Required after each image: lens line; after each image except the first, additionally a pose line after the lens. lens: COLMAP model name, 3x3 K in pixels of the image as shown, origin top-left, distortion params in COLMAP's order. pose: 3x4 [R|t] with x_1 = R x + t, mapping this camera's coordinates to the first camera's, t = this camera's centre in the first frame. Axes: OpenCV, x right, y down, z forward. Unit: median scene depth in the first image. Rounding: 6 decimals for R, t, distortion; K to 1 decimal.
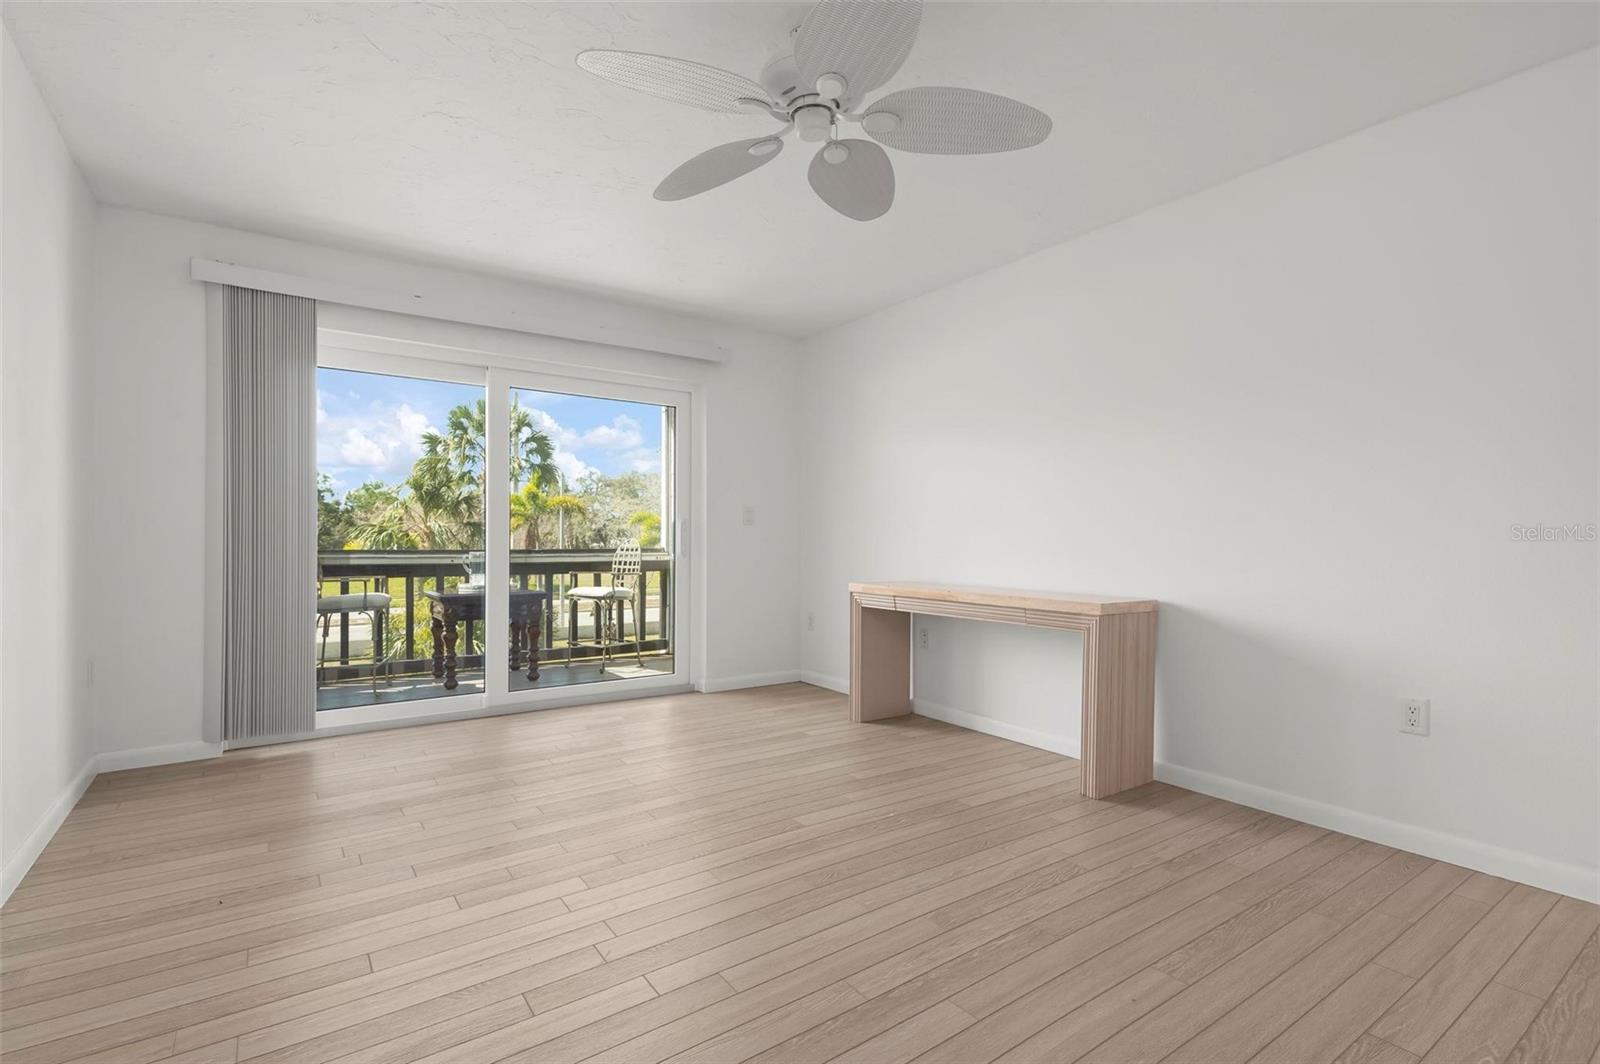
lens RADIAL K [[753.7, 0, 810.1], [0, 753.7, 545.4], [0, 0, 1]] dist [0.010484, -0.008104]
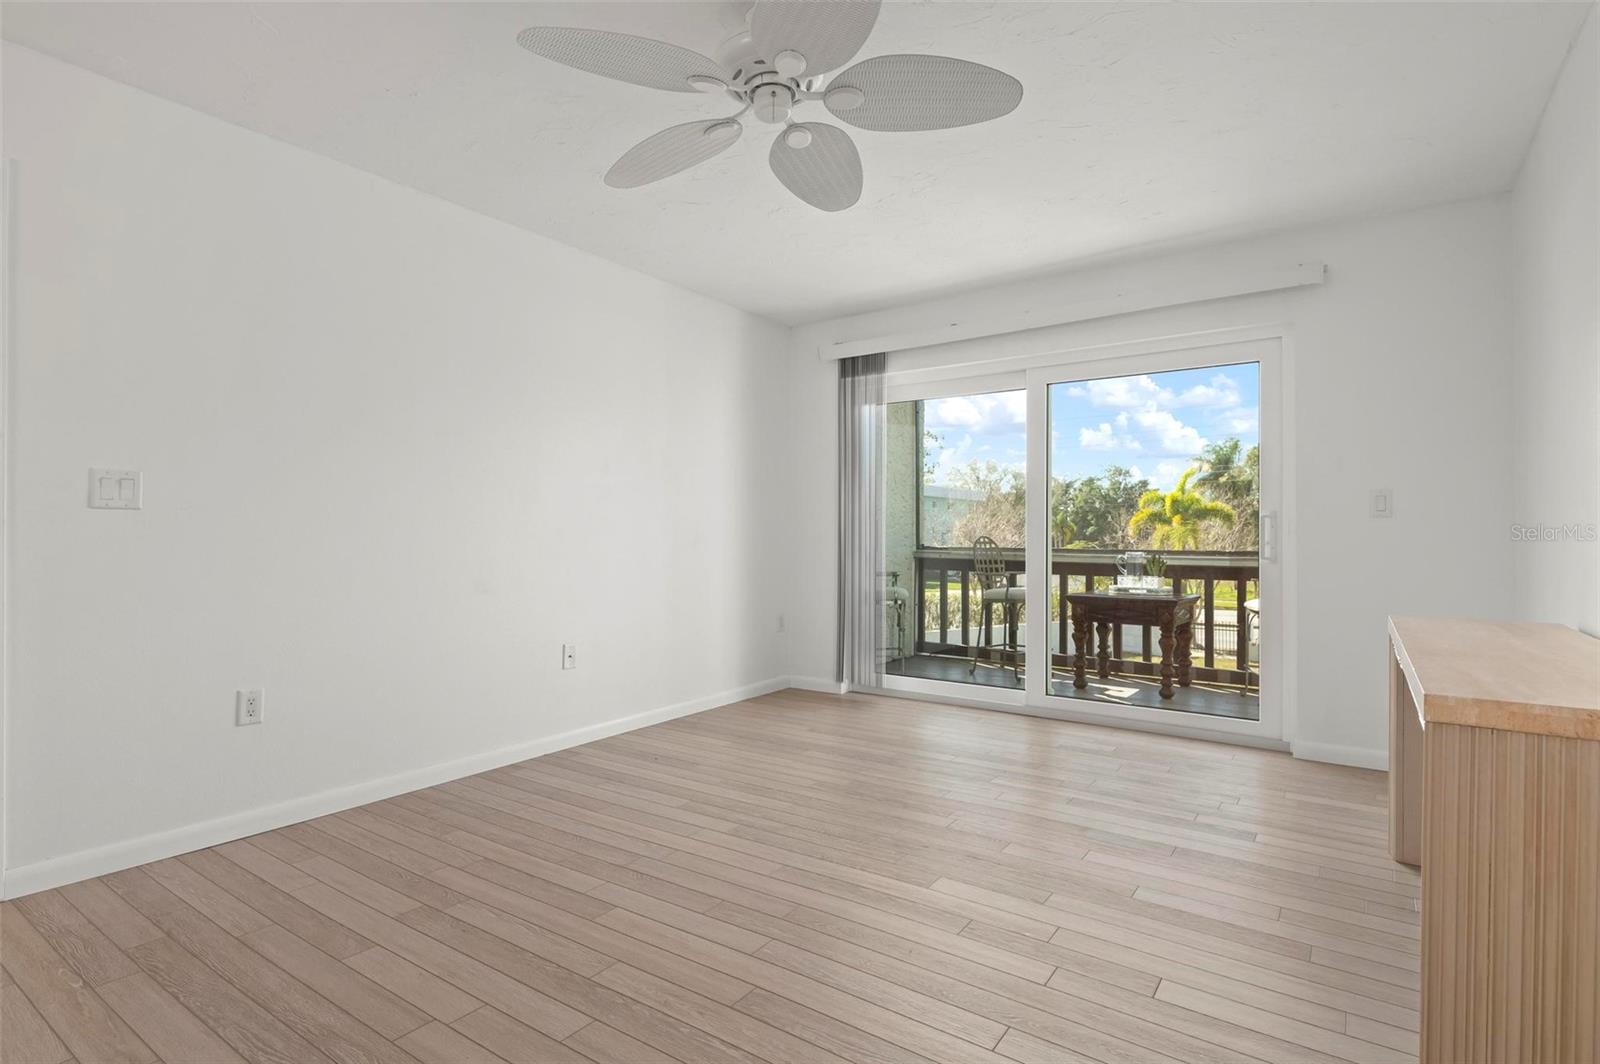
lens RADIAL K [[806.7, 0, 790.3], [0, 806.7, 523.8], [0, 0, 1]] dist [0.008908, -0.001971]
pose [[0.311116, -0.015586, -0.950244, 0.506851], [-0.008849, 0.999775, -0.019296, -0.003943], [0.950331, 0.014412, 0.310908, 0.370202]]
